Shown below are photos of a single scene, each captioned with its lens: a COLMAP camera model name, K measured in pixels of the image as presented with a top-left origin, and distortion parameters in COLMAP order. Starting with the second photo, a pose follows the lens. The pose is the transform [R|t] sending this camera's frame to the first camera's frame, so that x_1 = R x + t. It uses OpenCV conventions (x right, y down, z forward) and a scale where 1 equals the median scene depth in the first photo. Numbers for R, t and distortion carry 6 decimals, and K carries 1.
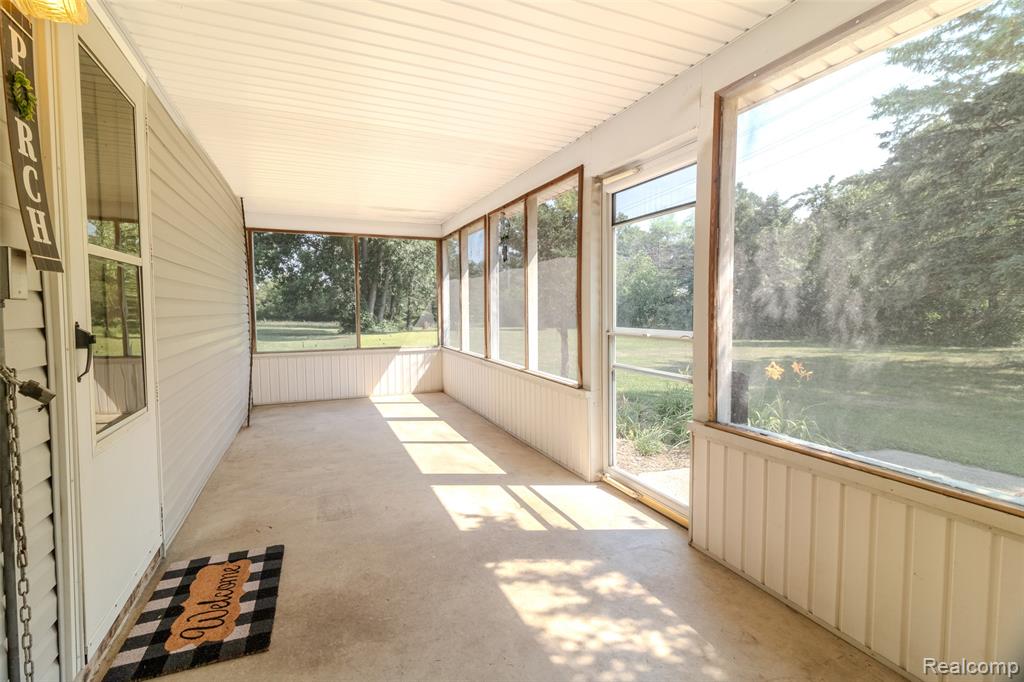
lens RADIAL K [[471.5, 0, 509.1], [0, 471.5, 337.5], [0, 0, 1]] dist [-0.004225, -0.003549]
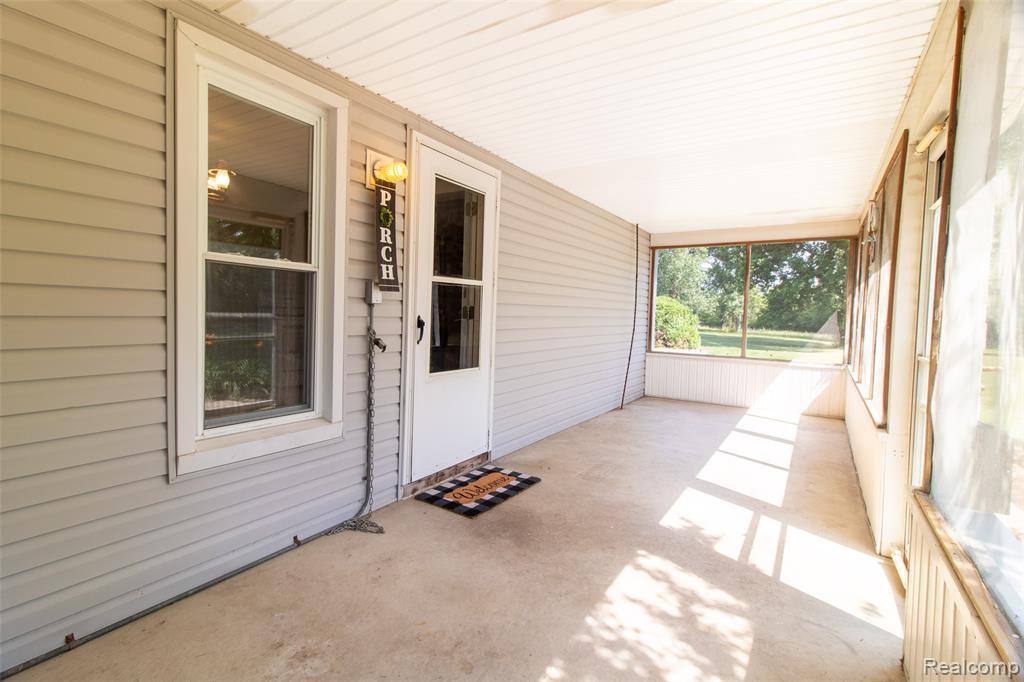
lens RADIAL K [[471.5, 0, 505.6], [0, 471.5, 336.0], [0, 0, 1]] dist [-0.004225, -0.003549]
pose [[0.545411, 0.061399, -0.835917, 0.652512], [-0.078889, 0.996647, 0.021732, -0.010241], [0.834448, 0.054091, 0.548426, 0.117188]]
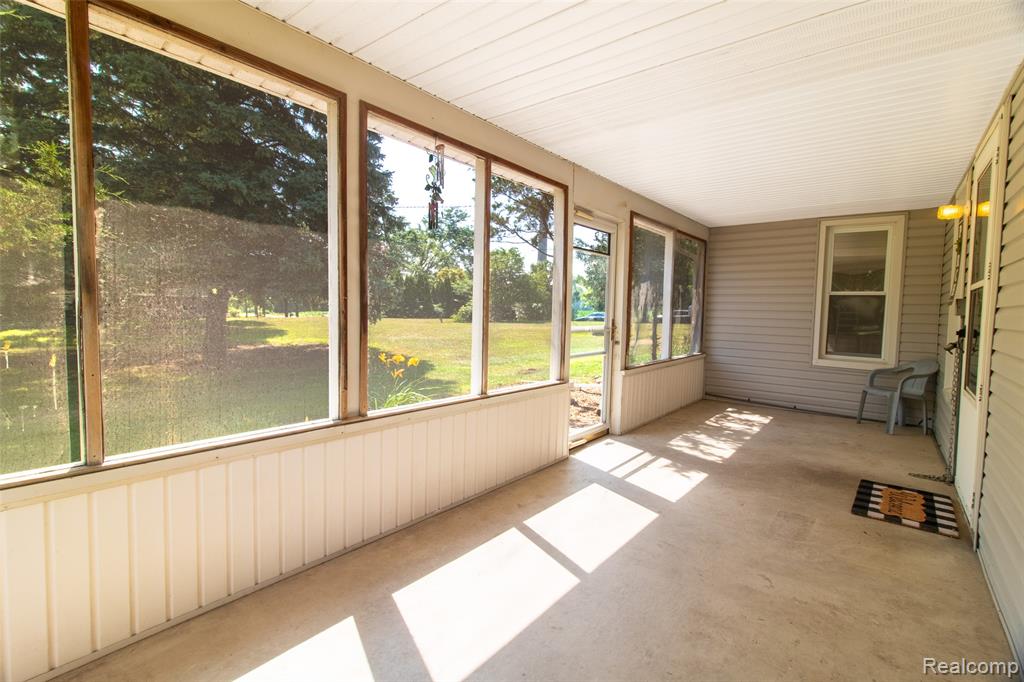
lens RADIAL K [[471.5, 0, 508.3], [0, 471.5, 340.3], [0, 0, 1]] dist [-0.004225, -0.003549]
pose [[-0.466831, -0.060466, 0.882277, -1.161121], [0.043996, 0.994836, 0.091459, -0.152278], [-0.883251, 0.081512, -0.461761, 2.416071]]
